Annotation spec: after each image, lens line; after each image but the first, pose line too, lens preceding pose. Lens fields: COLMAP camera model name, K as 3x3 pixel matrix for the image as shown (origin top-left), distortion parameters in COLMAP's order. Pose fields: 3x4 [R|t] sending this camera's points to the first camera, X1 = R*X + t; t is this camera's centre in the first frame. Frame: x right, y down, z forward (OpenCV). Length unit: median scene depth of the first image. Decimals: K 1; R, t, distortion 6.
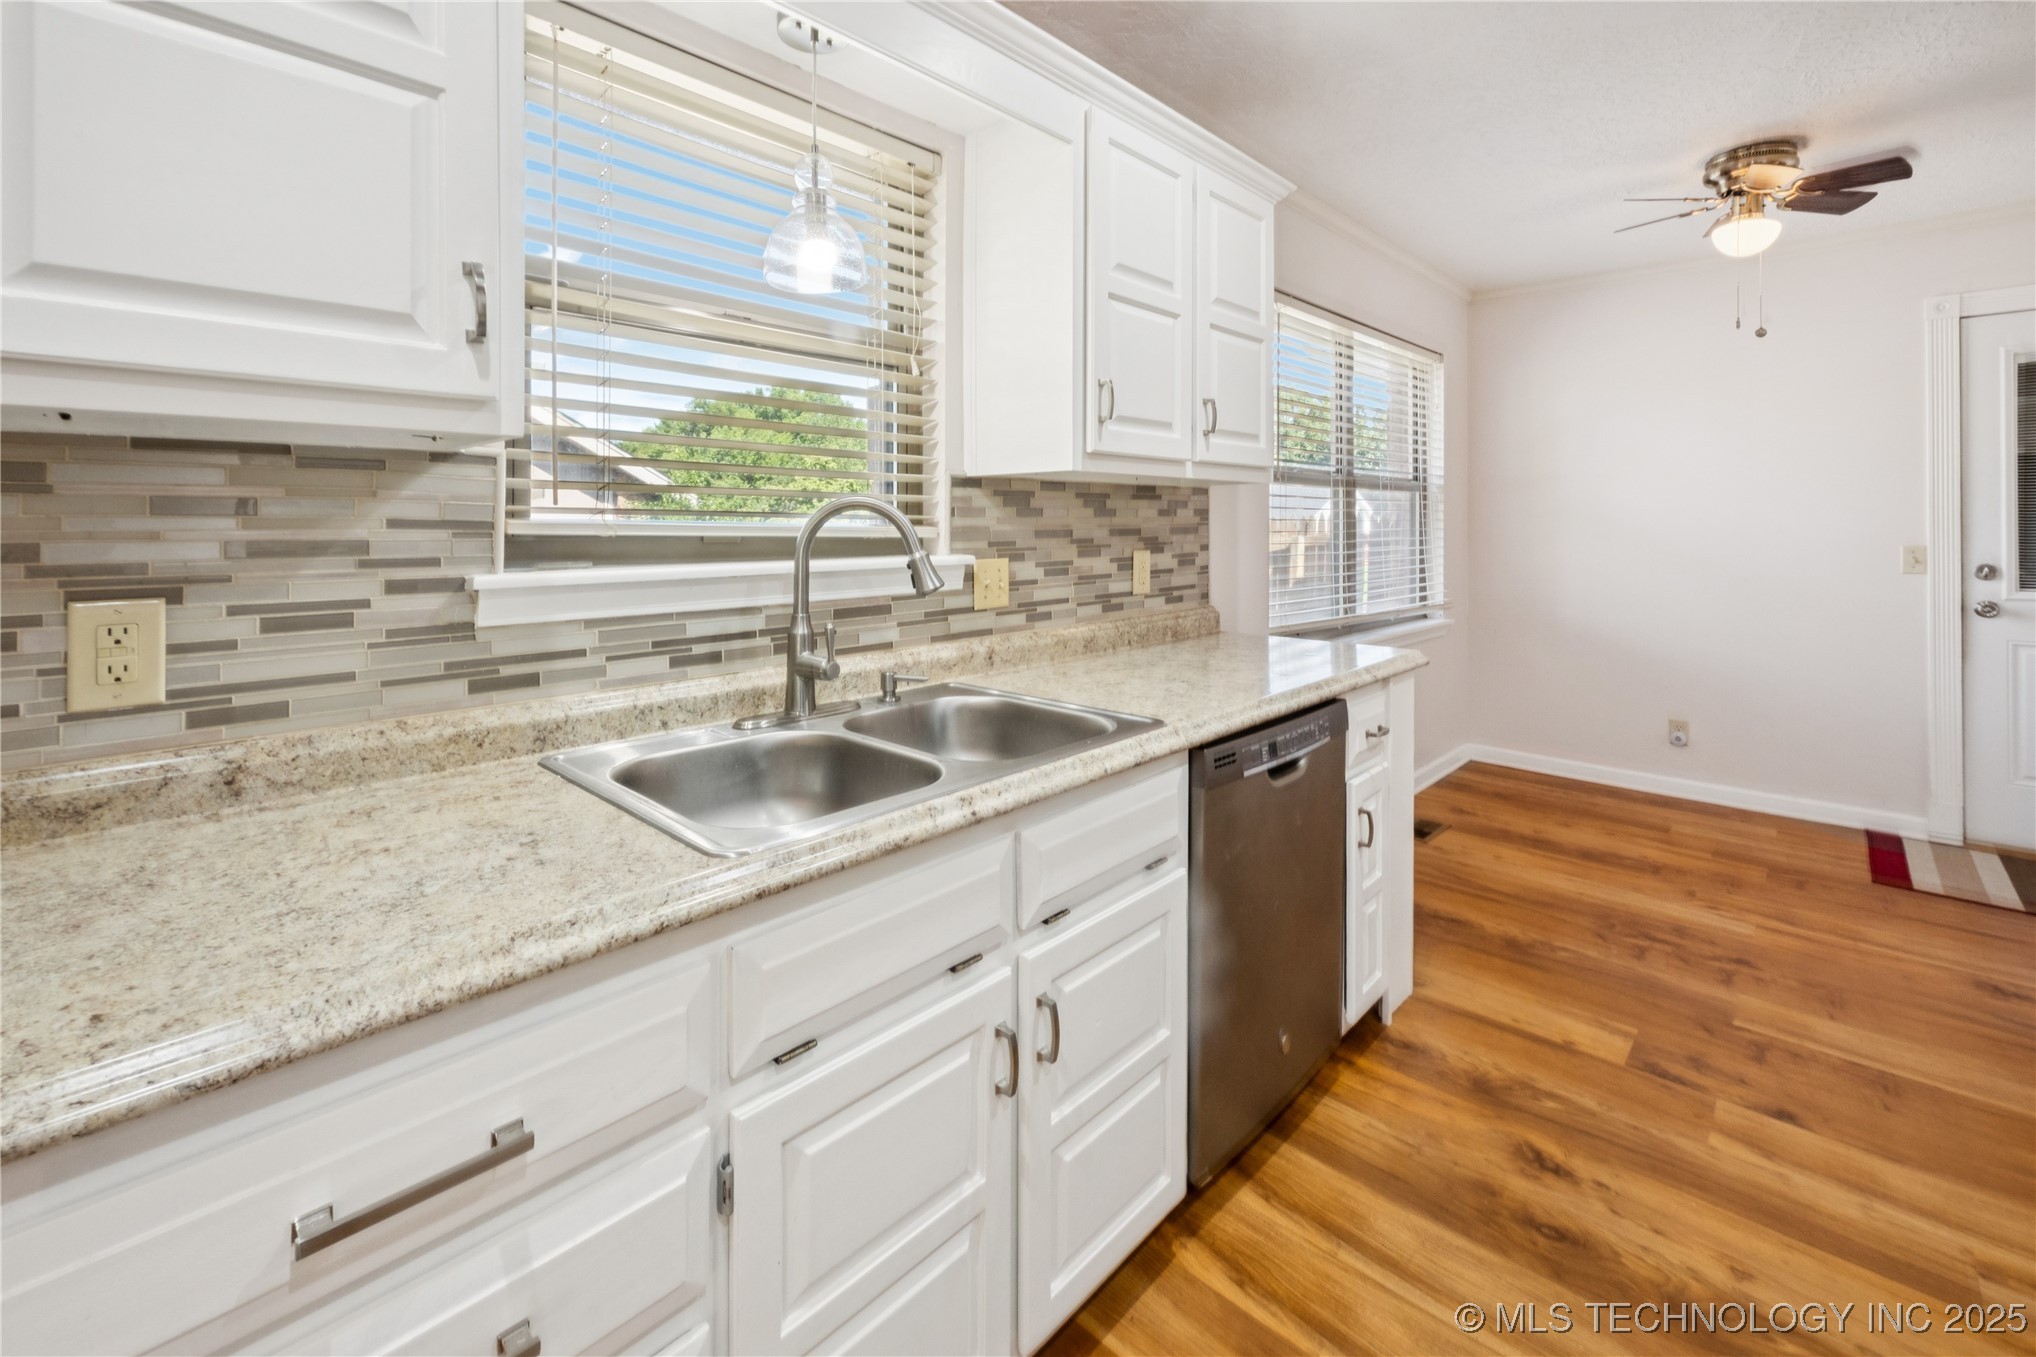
lens RADIAL K [[859.1, 0, 1033.6], [0, 859.1, 527.9], [0, 0, 1]] dist [0.004870, -0.000459]
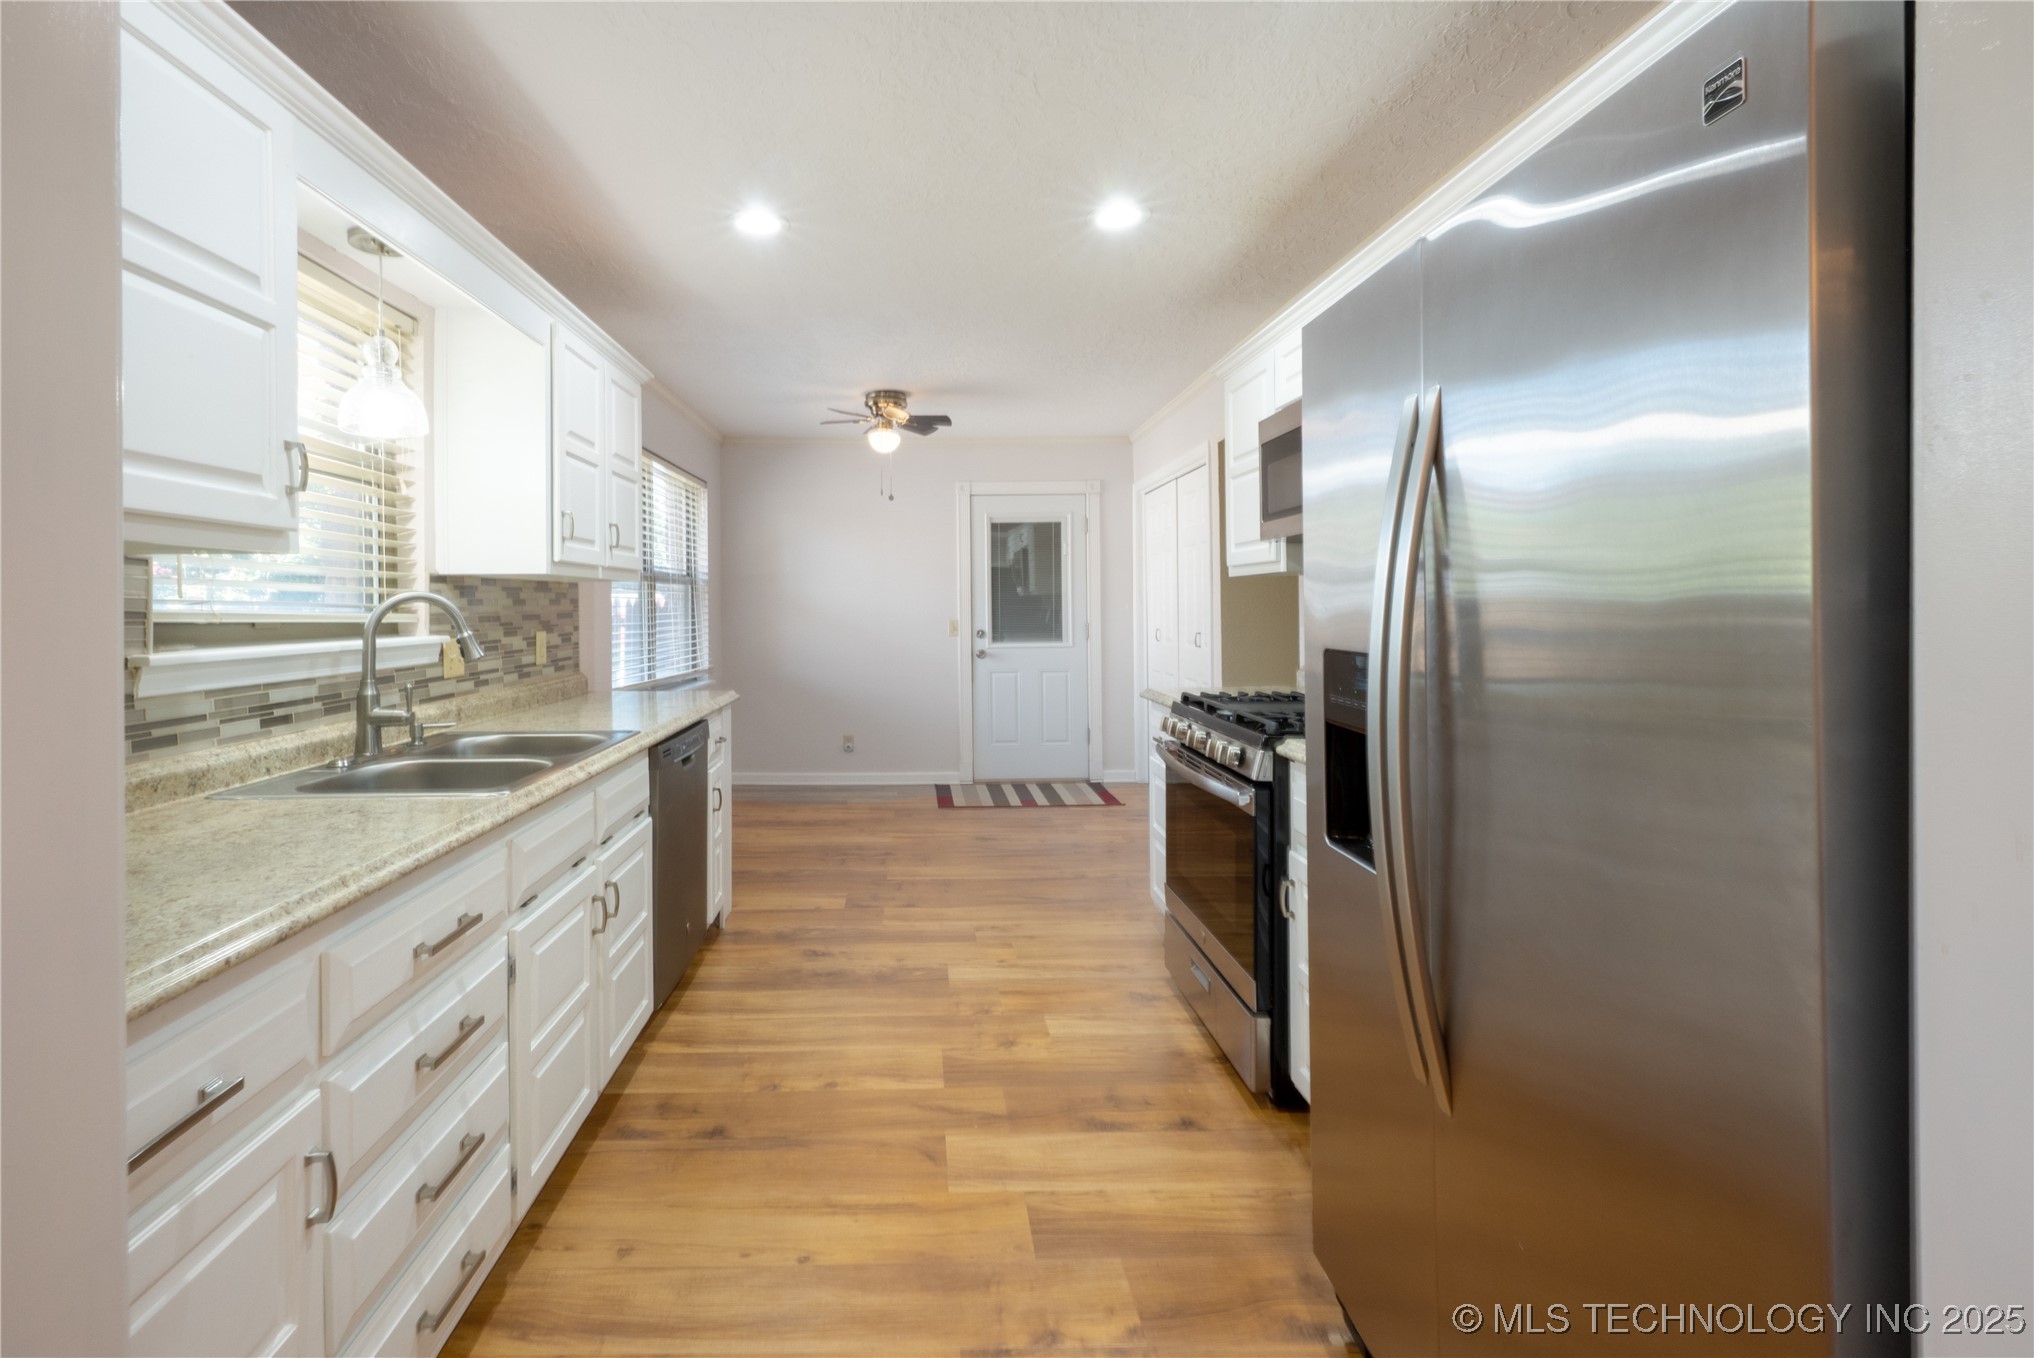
lens RADIAL K [[840.5, 0, 951.4], [0, 840.5, 606.7], [0, 0, 1]] dist [-0.009971, -0.000273]
pose [[0.700695, -0.001845, 0.713458, -0.443573], [0.007195, 0.999964, -0.004481, -0.000232], [-0.713425, 0.008273, 0.700683, -0.429376]]
